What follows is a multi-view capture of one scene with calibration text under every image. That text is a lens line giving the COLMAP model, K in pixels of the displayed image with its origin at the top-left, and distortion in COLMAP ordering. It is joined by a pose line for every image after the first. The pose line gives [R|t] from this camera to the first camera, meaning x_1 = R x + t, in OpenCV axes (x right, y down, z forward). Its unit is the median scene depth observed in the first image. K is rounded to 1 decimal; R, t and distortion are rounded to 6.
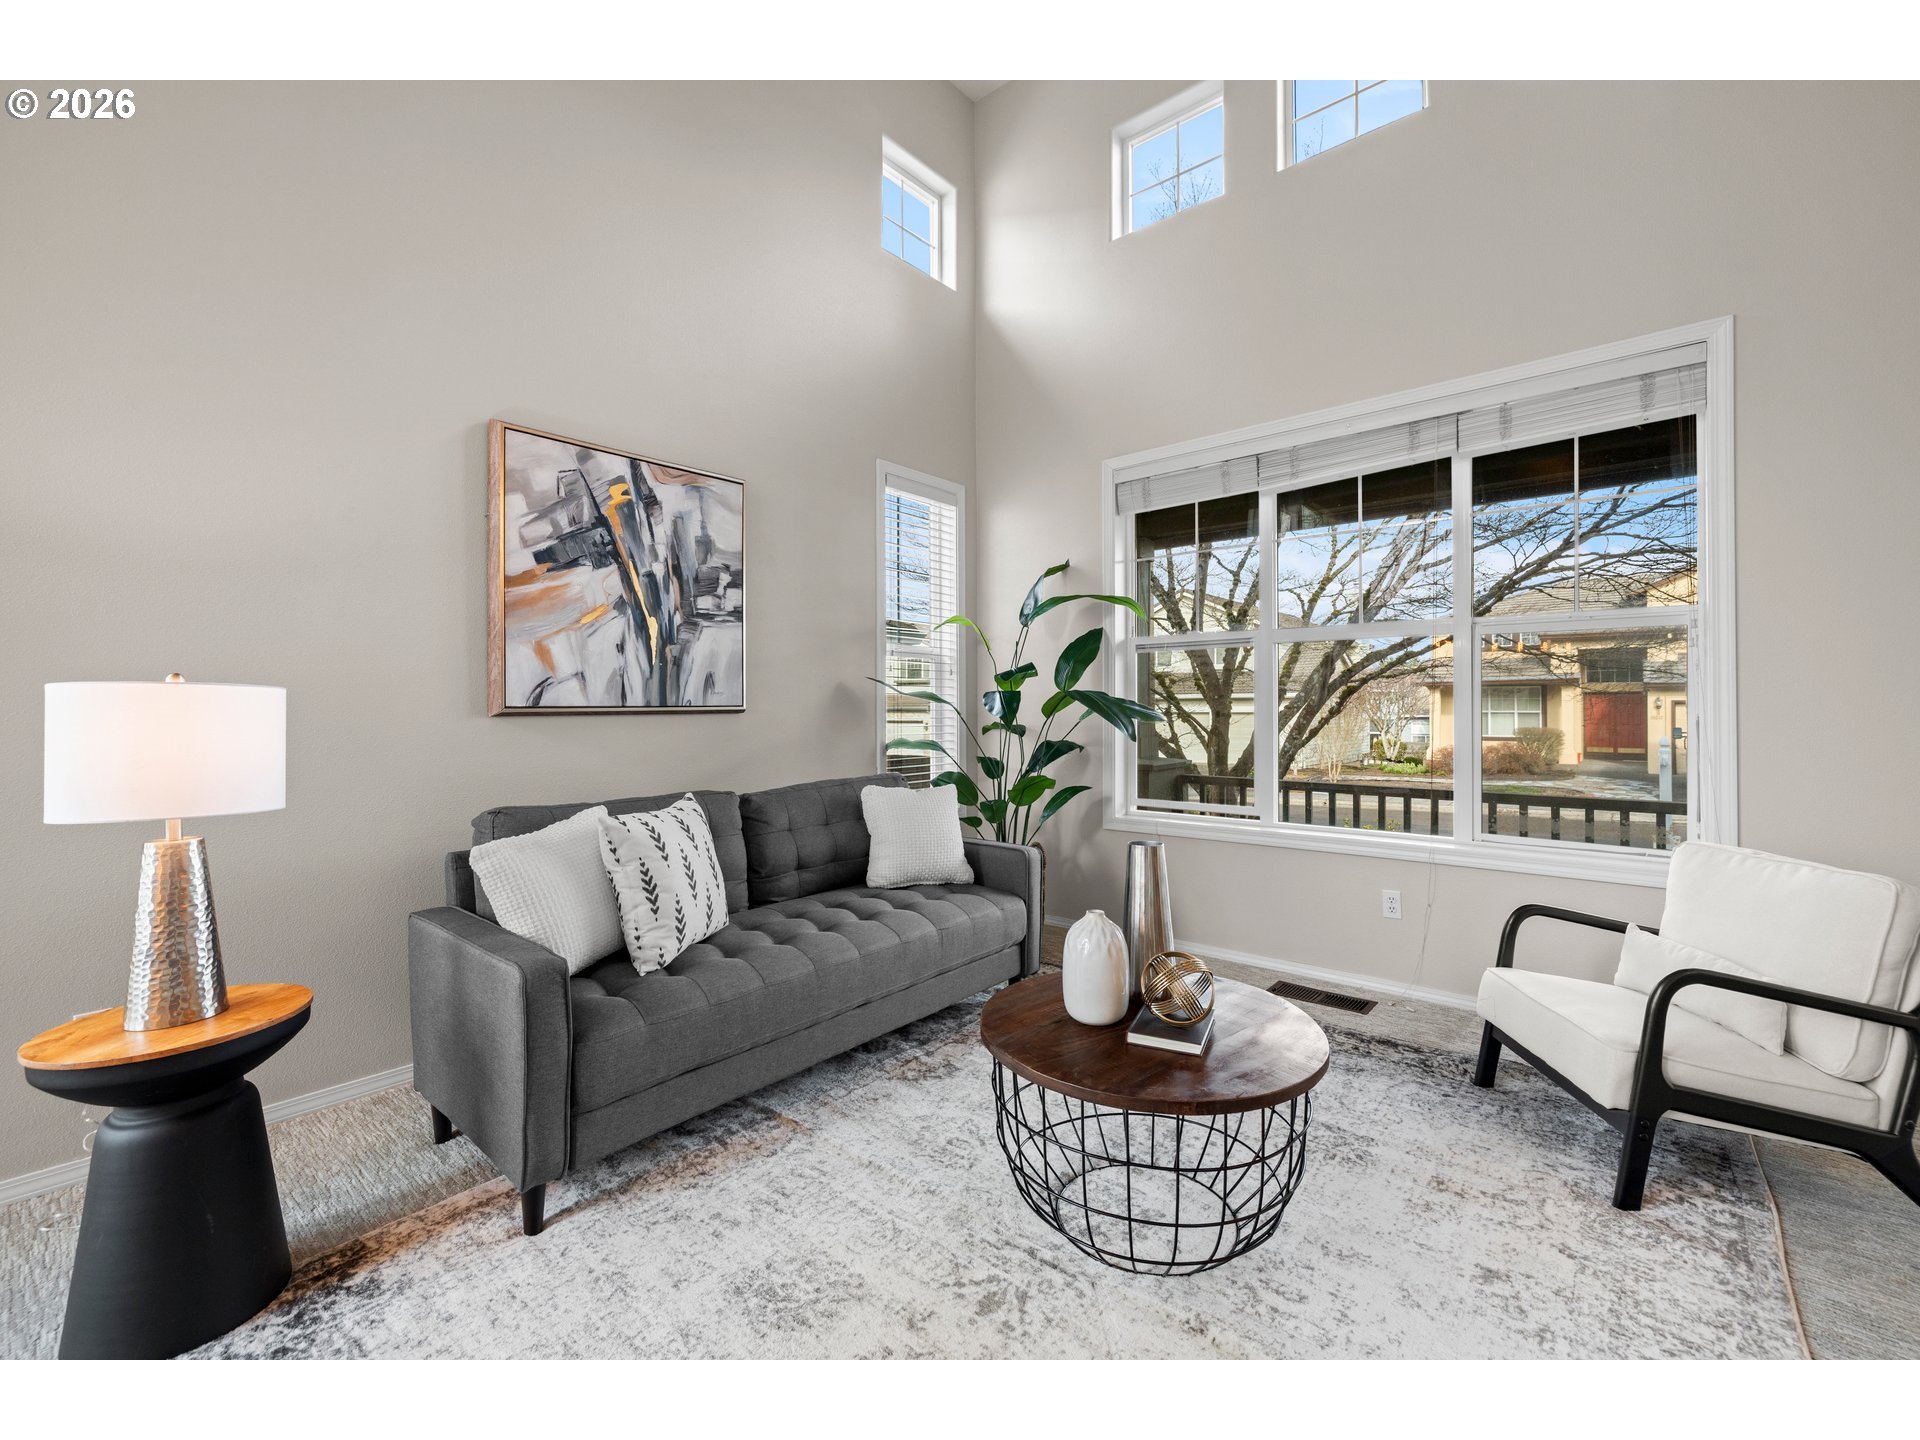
lens RADIAL K [[812.6, 0, 956.4], [0, 812.6, 702.8], [0, 0, 1]] dist [-0.000057, -0.000161]
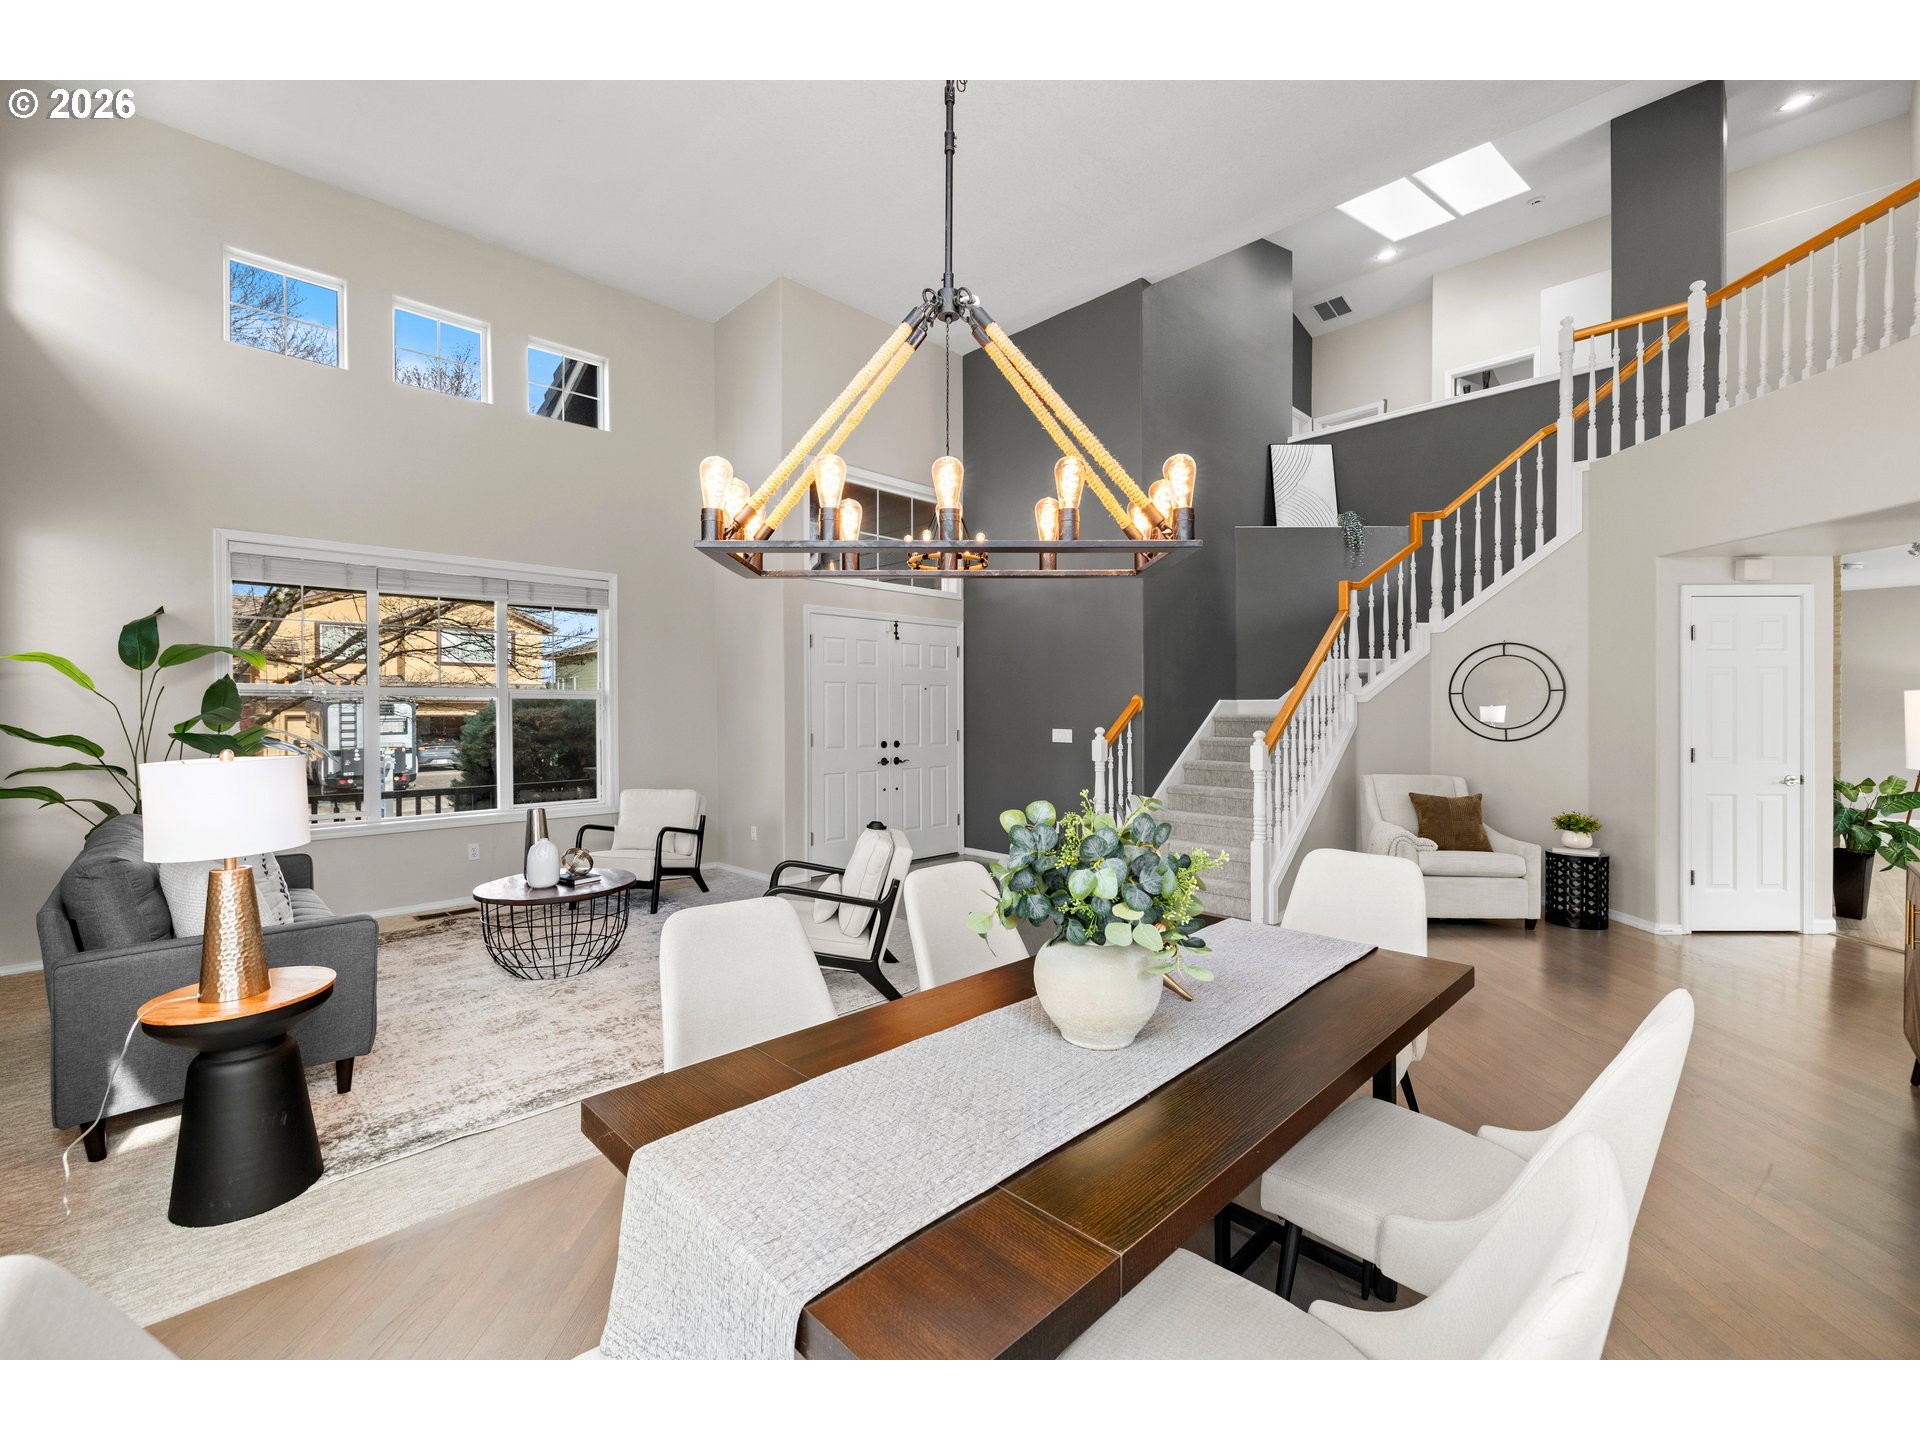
lens RADIAL K [[805.1, 0, 962.9], [0, 805.1, 721.7], [0, 0, 1]] dist [-0.000078, 0.000099]
pose [[0.078852, -0.009323, 0.996843, -1.124869], [-0.001859, 0.999953, 0.009499, -0.051083], [-0.996885, -0.002602, 0.078831, -0.185669]]
